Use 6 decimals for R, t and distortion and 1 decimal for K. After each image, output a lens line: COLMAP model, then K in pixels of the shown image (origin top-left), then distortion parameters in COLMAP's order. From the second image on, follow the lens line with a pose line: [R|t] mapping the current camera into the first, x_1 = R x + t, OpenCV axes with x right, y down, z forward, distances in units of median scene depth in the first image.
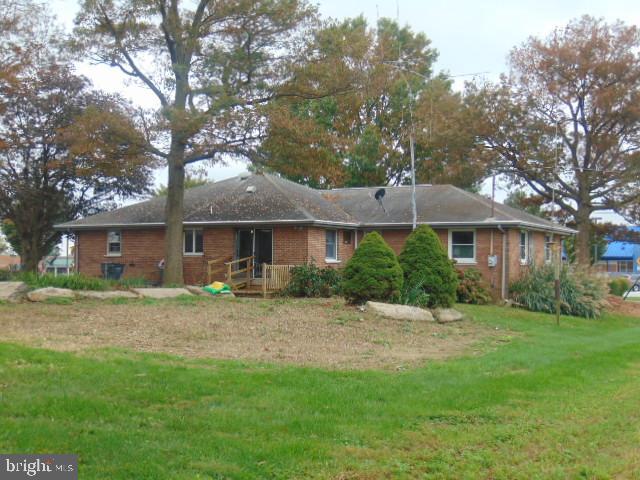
lens RADIAL K [[925.9, 0, 320.0], [0, 925.9, 240.0], [0, 0, 1]] dist [-0.005355, -0.013080]
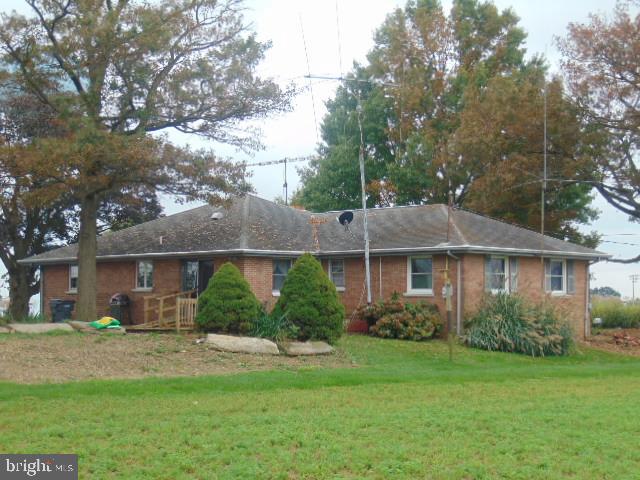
lens RADIAL K [[1325.3, 0, 320.0], [0, 1325.3, 240.0], [0, 0, 1]] dist [0.236088, -0.349775]
pose [[0.969928, -0.022679, -0.242333, 0.375776], [0.016963, 0.999527, -0.025649, 0.003707], [0.242800, 0.020767, 0.969854, -0.254249]]
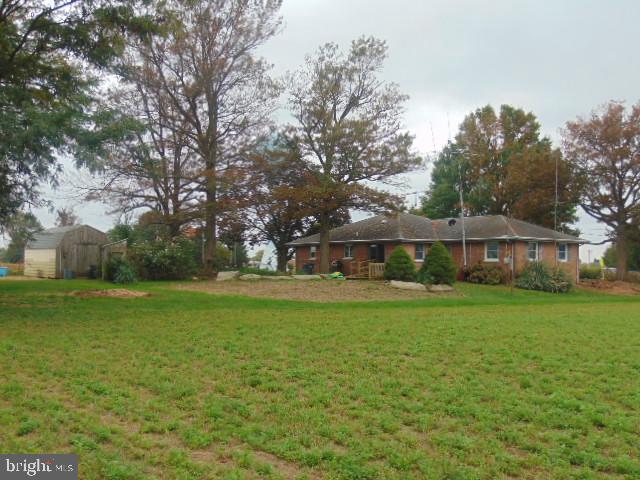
lens RADIAL K [[713.6, 0, 320.0], [0, 713.6, 240.0], [0, 0, 1]] dist [0.024525, 0.015995]
pose [[0.931461, -0.021147, -0.363227, 0.348043], [0.016849, 0.999746, -0.014996, -0.000801], [0.363451, 0.007848, 0.931580, -0.373581]]
